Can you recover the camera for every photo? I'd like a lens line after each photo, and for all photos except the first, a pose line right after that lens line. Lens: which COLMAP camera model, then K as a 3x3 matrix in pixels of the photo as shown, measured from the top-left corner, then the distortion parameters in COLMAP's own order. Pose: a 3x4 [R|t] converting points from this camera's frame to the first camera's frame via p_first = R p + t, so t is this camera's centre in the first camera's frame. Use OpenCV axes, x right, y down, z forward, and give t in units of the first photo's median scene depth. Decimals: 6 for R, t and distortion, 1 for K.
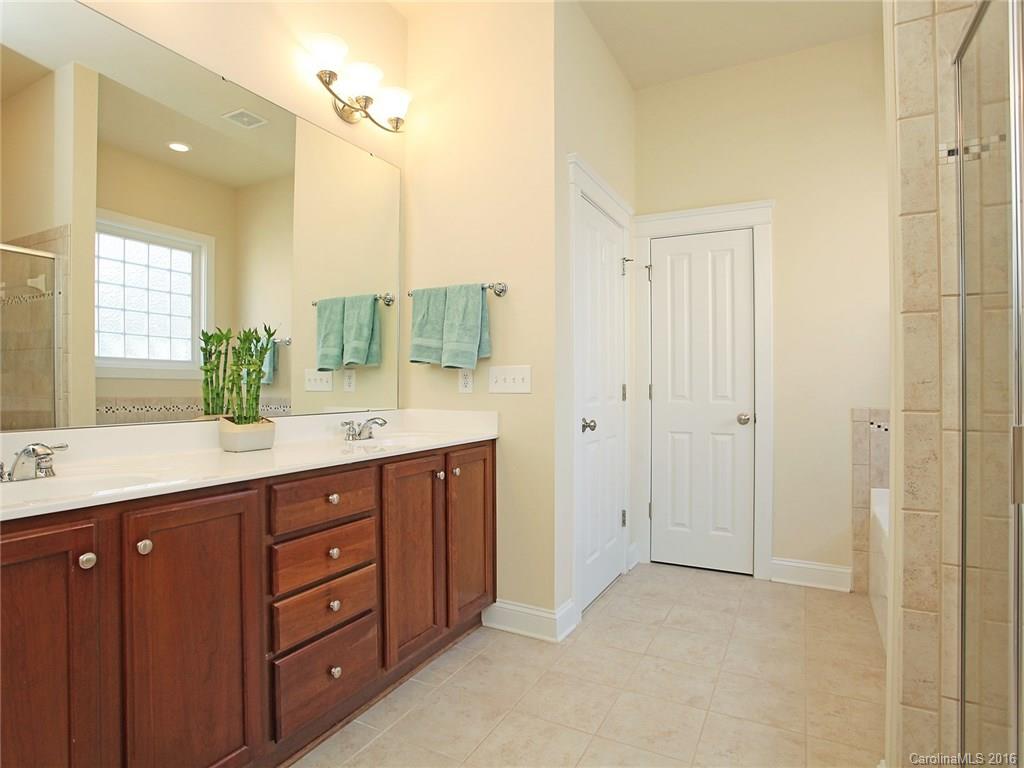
lens RADIAL K [[560.2, 0, 509.6], [0, 560.2, 377.5], [0, 0, 1]] dist [-0.059583, 0.026604]
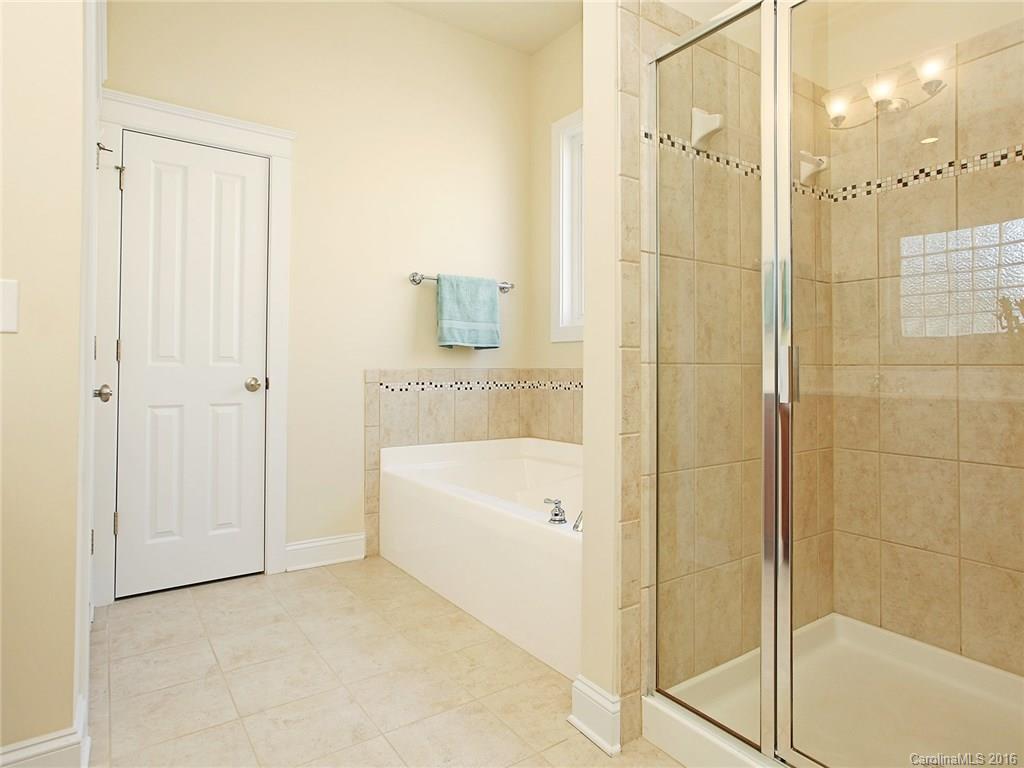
lens RADIAL K [[594.4, 0, 514.2], [0, 594.4, 352.8], [0, 0, 1]] dist [-0.015368, 0.001807]
pose [[0.453536, 0.023930, 0.890917, -0.209006], [-0.013161, 0.999710, -0.020152, 0.044126], [-0.891141, -0.002585, 0.453720, 0.281551]]
